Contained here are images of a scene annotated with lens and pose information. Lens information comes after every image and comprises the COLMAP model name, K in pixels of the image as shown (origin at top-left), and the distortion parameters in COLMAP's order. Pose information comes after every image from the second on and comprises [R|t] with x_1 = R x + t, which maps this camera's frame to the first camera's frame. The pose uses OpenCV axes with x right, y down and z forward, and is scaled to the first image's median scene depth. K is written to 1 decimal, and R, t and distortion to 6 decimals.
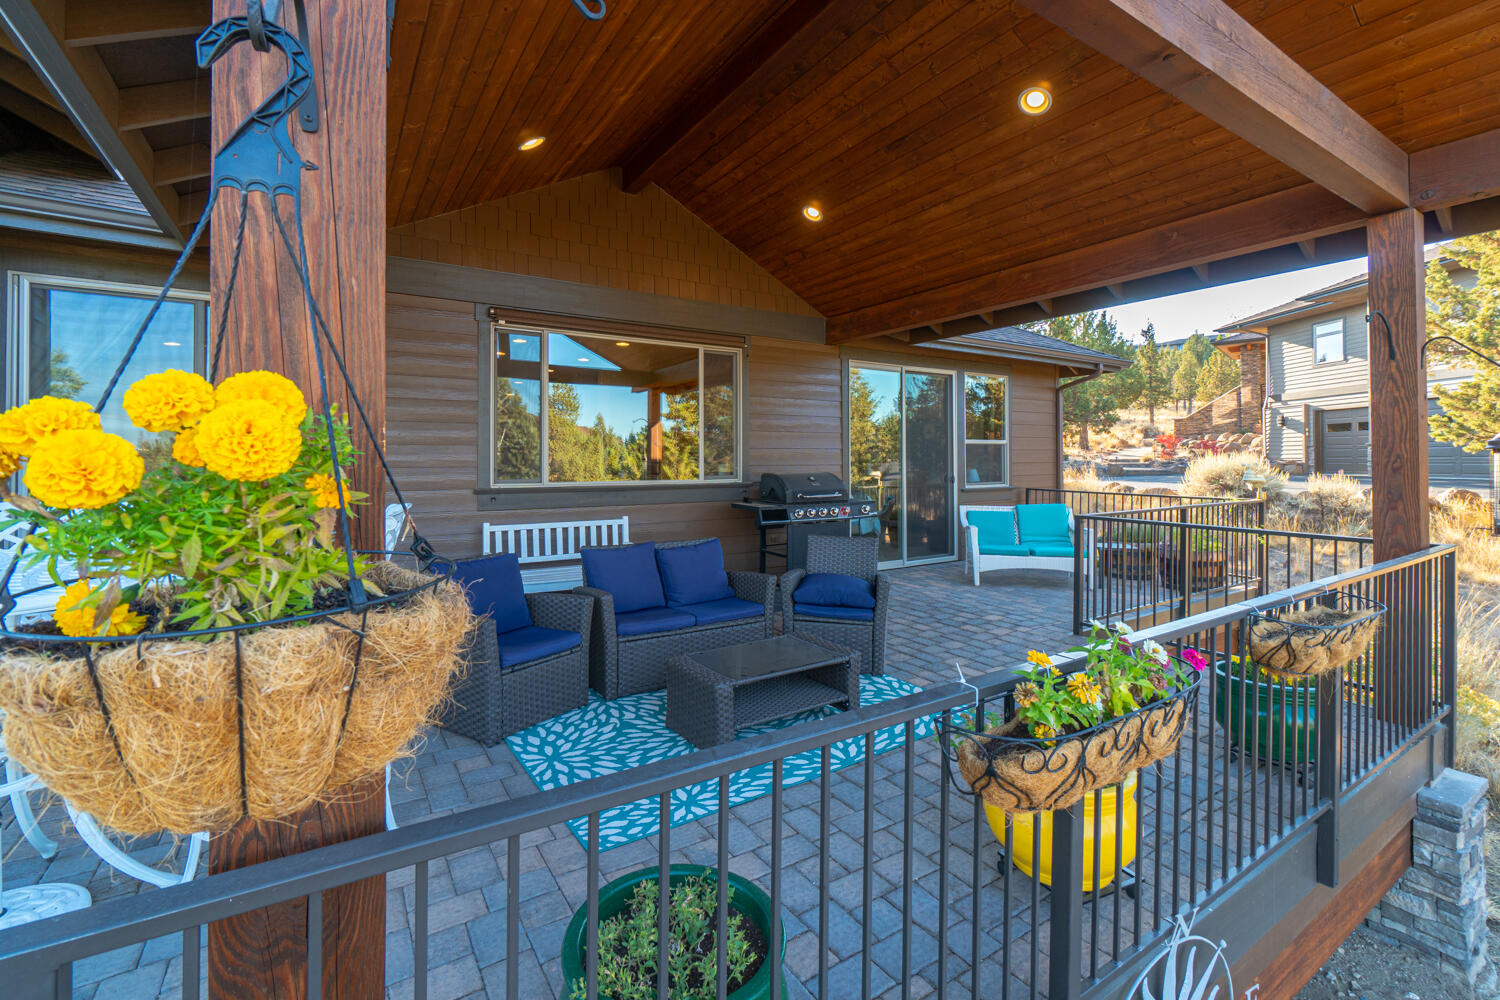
lens RADIAL K [[664.1, 0, 749.0], [0, 664.1, 457.9], [0, 0, 1]] dist [0.003775, 0.000274]
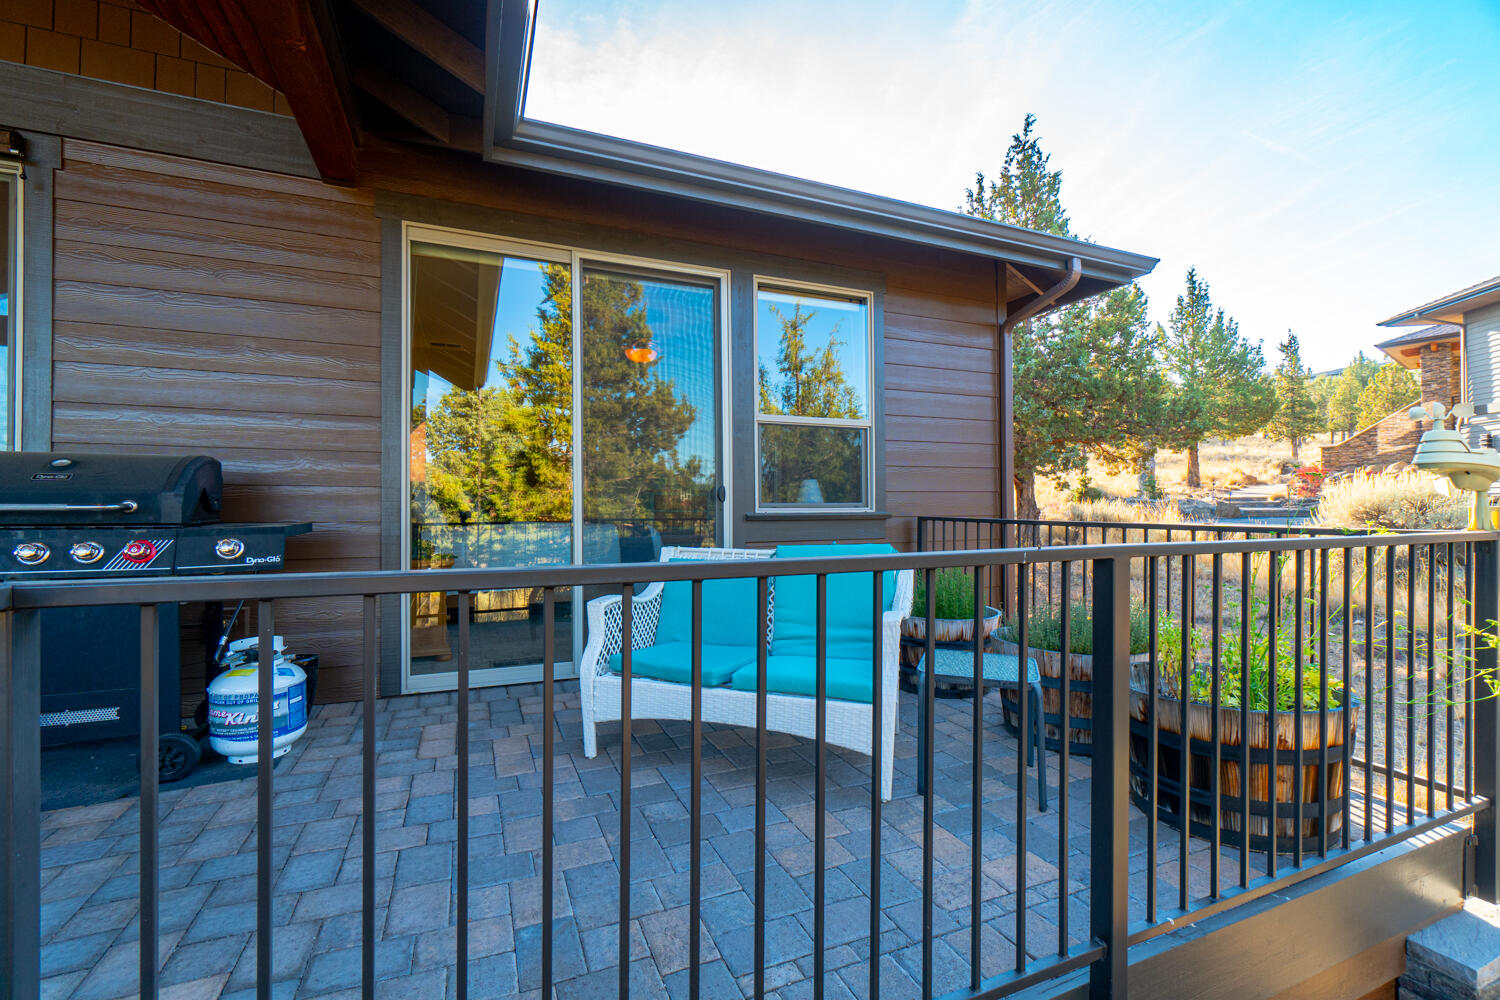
lens RADIAL K [[654.0, 0, 733.3], [0, 654.0, 505.8], [0, 0, 1]] dist [-0.011630, 0.005605]
pose [[0.984123, -0.000232, -0.177488, 0.141616], [0.000237, 1.000000, 0.000007, 0.014533], [0.177488, -0.000049, 0.984123, 0.188480]]
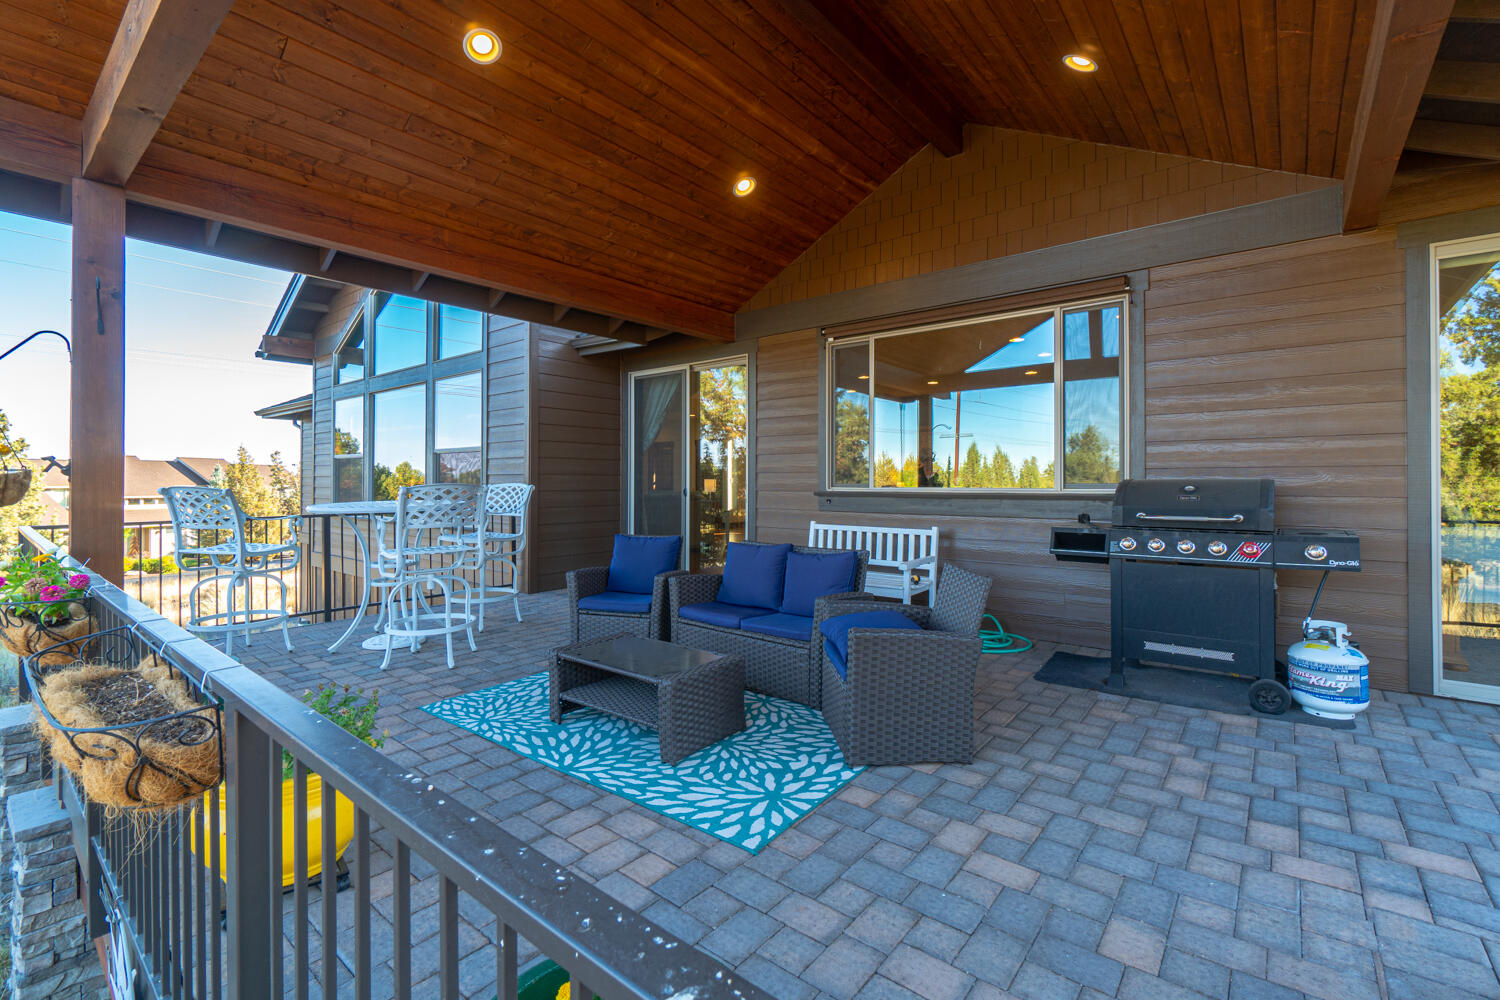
lens RADIAL K [[661.5, 0, 751.0], [0, 661.5, 479.3], [0, 0, 1]] dist [-0.004878, -0.000275]
pose [[0.301988, 0.000461, -0.953312, 0.141834], [0.003185, 0.999994, 0.001493, 0.005449], [0.953307, -0.003487, 0.301984, 0.121907]]
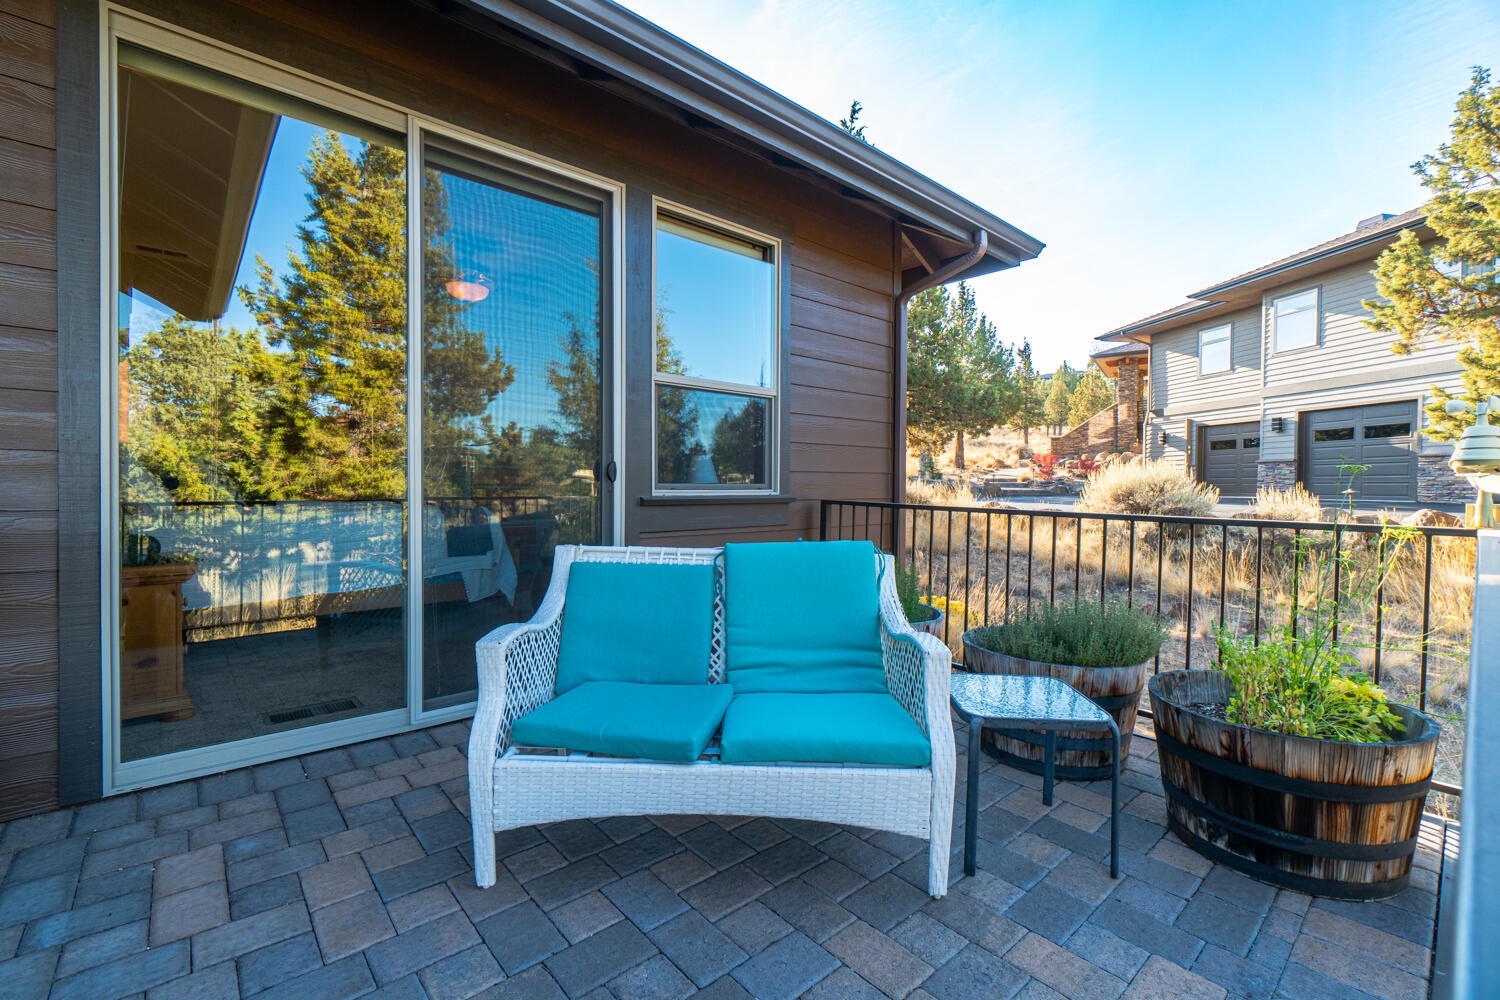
lens RADIAL K [[659.2, 0, 743.3], [0, 659.2, 494.4], [0, 0, 1]] dist [-0.012719, 0.004612]
pose [[0.989215, 0.011319, 0.146030, 0.115597], [-0.014366, 0.999700, 0.019827, 0.013066], [-0.145762, -0.021711, 0.989081, 0.218953]]
